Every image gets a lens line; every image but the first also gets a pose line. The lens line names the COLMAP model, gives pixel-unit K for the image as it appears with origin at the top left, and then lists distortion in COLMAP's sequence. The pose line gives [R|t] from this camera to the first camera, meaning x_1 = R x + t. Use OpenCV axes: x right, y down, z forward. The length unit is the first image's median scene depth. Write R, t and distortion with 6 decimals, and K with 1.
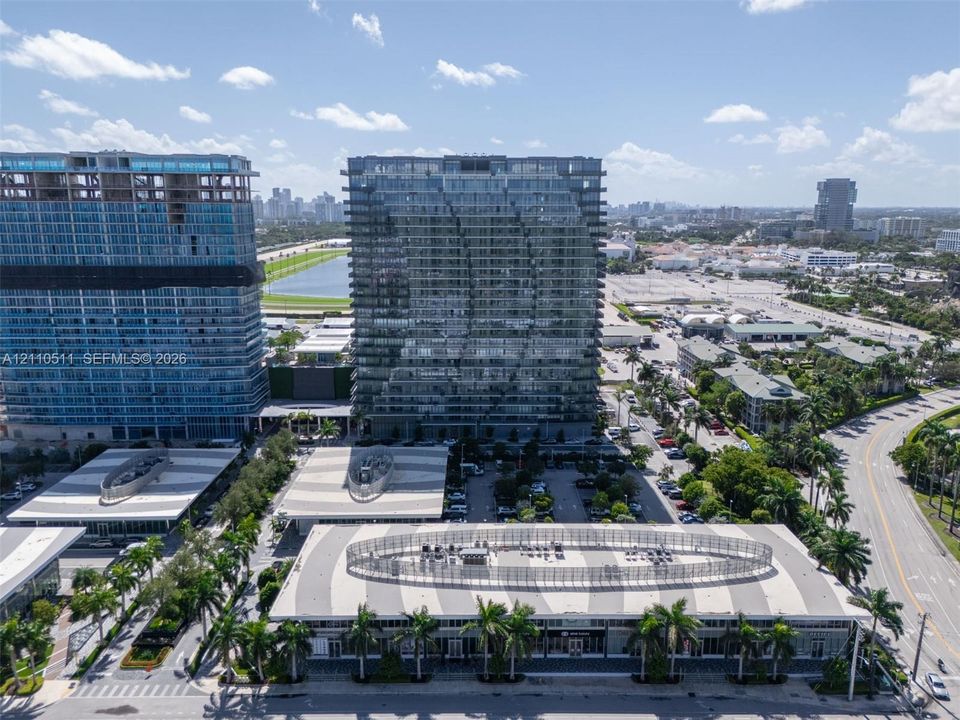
lens RADIAL K [[722.1, 0, 473.7], [0, 722.1, 356.3], [0, 0, 1]] dist [0.066230, -0.011252]
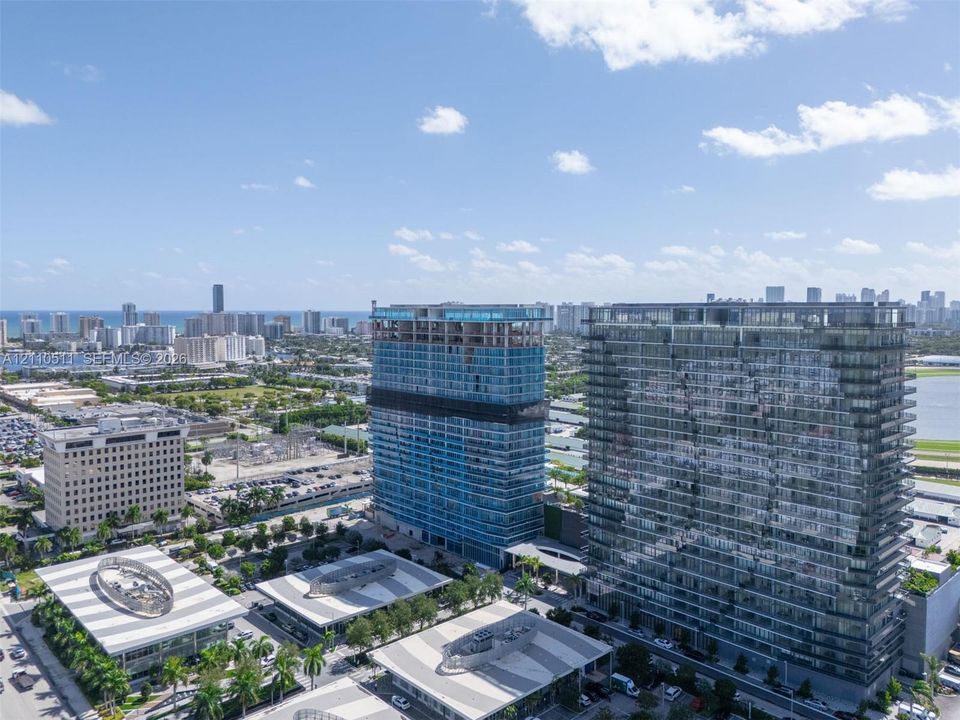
lens RADIAL K [[722.1, 0, 479.5], [0, 722.1, 356.4], [0, 0, 1]] dist [0.066230, -0.011252]
pose [[0.675090, 0.048084, -0.736167, 0.439217], [-0.148964, 0.986204, -0.072190, -0.114014], [0.722540, 0.158397, 0.672939, 0.245892]]
